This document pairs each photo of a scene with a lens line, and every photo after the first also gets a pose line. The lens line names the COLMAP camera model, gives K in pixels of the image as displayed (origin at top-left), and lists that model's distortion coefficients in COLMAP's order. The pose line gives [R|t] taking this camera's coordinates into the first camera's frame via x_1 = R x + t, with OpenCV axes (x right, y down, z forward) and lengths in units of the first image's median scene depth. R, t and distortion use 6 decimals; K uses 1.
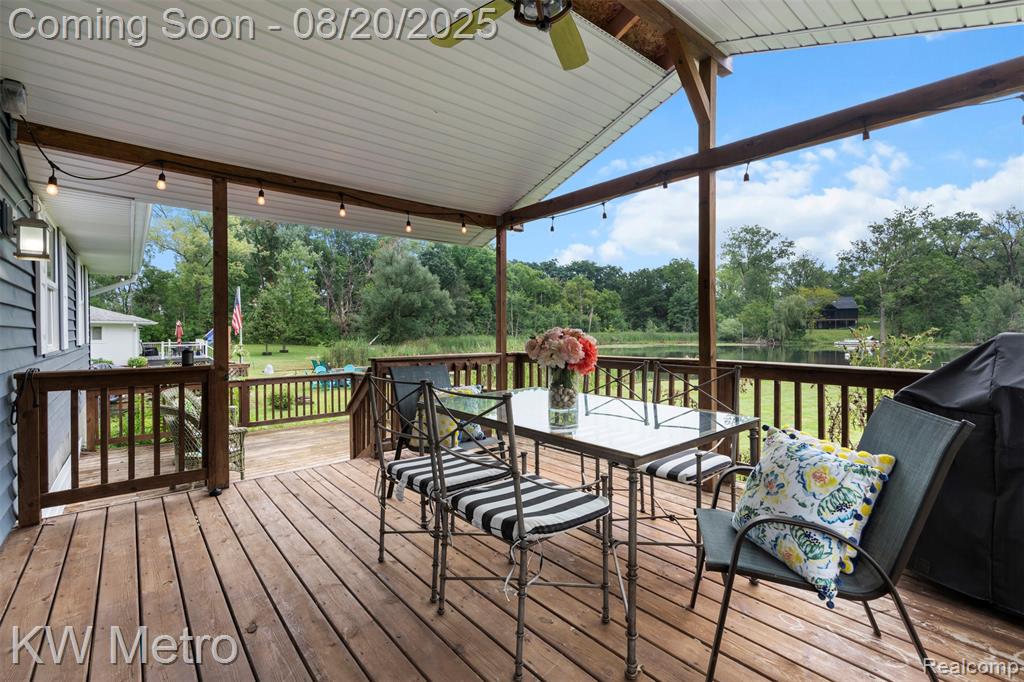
lens RADIAL K [[467.1, 0, 515.9], [0, 467.1, 331.9], [0, 0, 1]] dist [-0.010185, 0.002991]
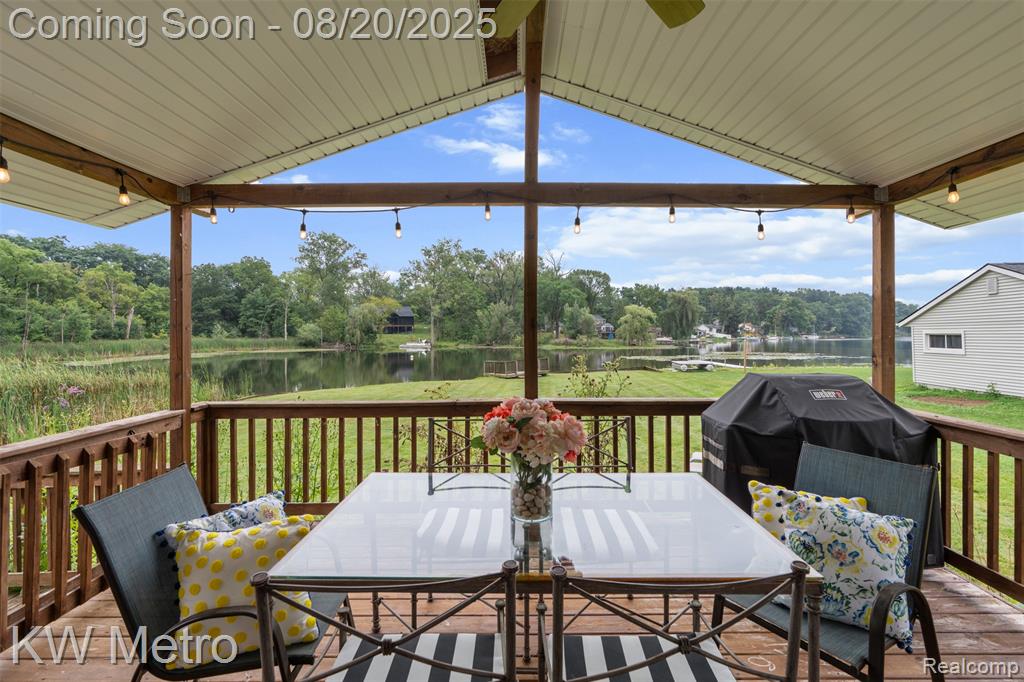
lens RADIAL K [[467.1, 0, 524.0], [0, 467.1, 333.0], [0, 0, 1]] dist [-0.010185, 0.002991]
pose [[0.640480, -0.000484, 0.767975, -0.238509], [0.005531, 0.999977, -0.003983, -0.057109], [-0.767955, 0.006798, 0.640468, 0.294618]]
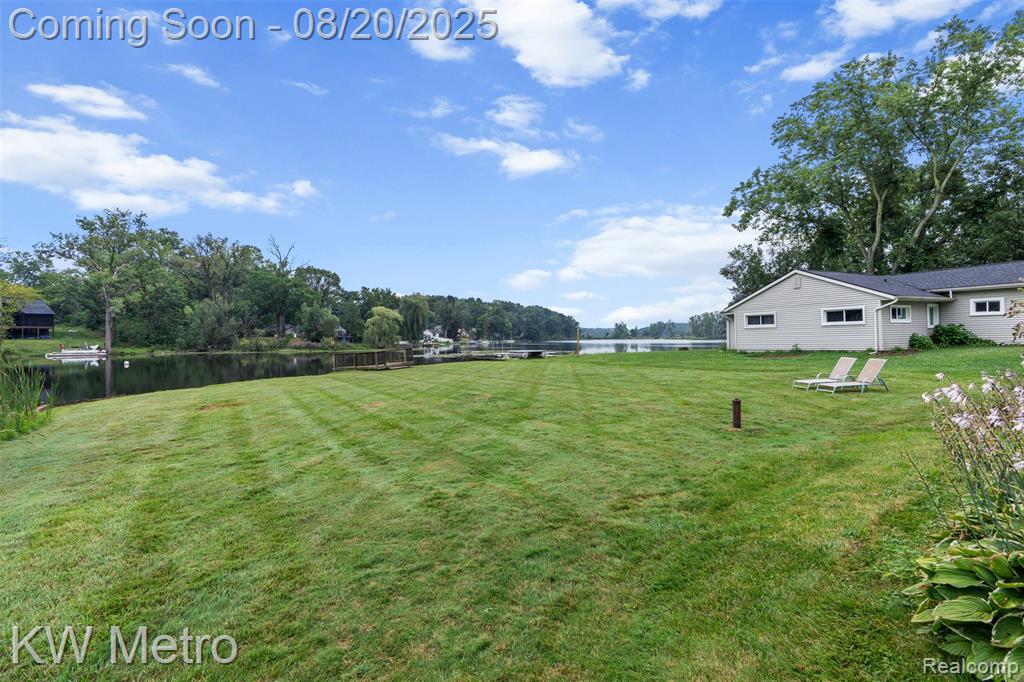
lens RADIAL K [[467.1, 0, 534.1], [0, 467.1, 338.0], [0, 0, 1]] dist [-0.010185, 0.002991]
pose [[0.056021, 0.001569, 0.998428, -1.526543], [0.015094, 0.999883, -0.002418, 0.227421], [-0.998315, 0.015206, 0.055991, 2.759741]]
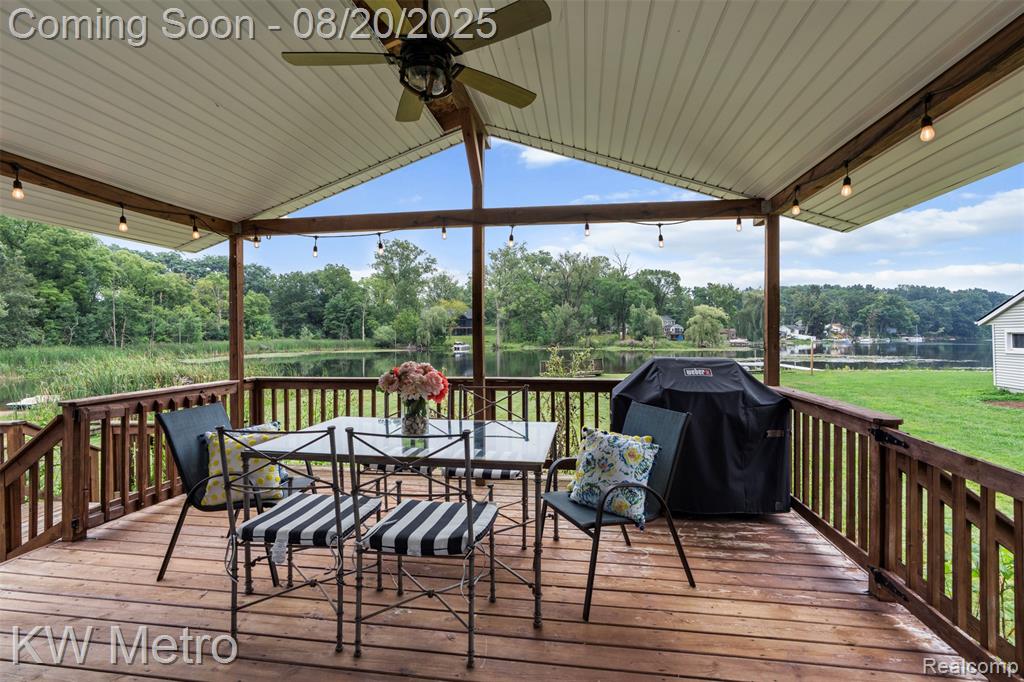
lens RADIAL K [[467.1, 0, 520.9], [0, 467.1, 339.6], [0, 0, 1]] dist [-0.010185, 0.002991]
pose [[0.749353, -0.008062, 0.662122, -0.234464], [0.005914, 0.999967, 0.005483, -0.035661], [-0.662144, -0.000193, 0.749376, 0.002803]]
